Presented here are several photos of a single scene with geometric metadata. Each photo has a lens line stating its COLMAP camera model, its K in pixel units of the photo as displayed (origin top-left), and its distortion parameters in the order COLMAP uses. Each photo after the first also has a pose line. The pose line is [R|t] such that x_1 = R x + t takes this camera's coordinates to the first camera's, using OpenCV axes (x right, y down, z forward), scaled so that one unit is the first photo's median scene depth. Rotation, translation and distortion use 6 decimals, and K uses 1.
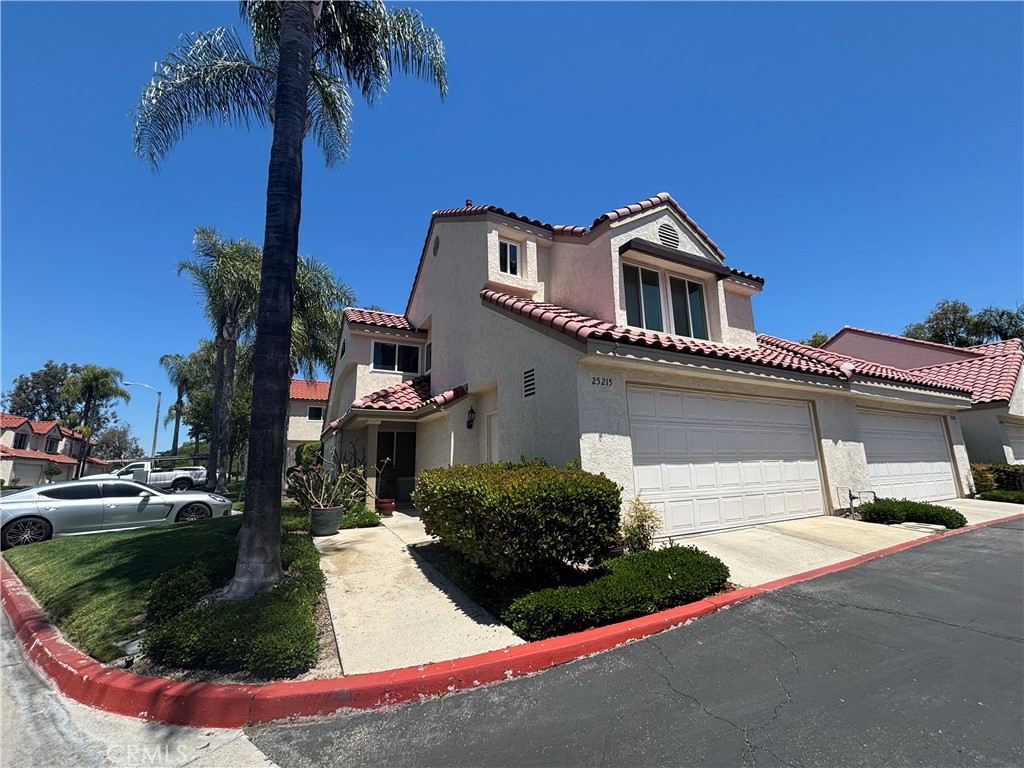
lens RADIAL K [[408.2, 0, 510.9], [0, 408.2, 383.6], [0, 0, 1]] dist [0.001064, -0.000074]
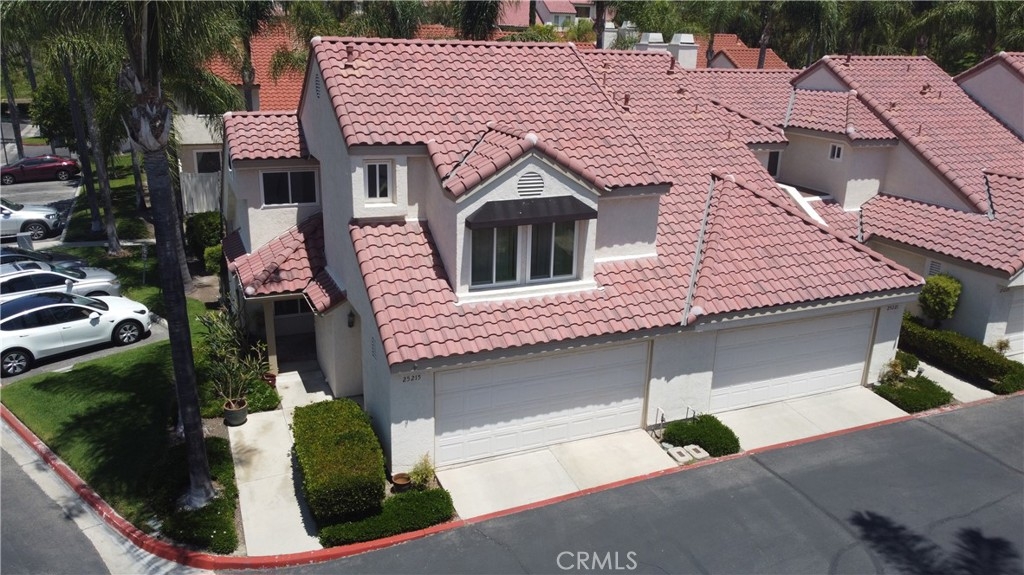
lens RADIAL K [[750.5, 0, 511.8], [0, 750.5, 288.7], [0, 0, 1]] dist [-0.002551, 0.000006]
pose [[0.995351, 0.070853, -0.065234, 0.501280], [-0.029659, 0.869914, 0.492312, -1.090405], [0.091630, -0.488088, 0.867971, -0.736734]]
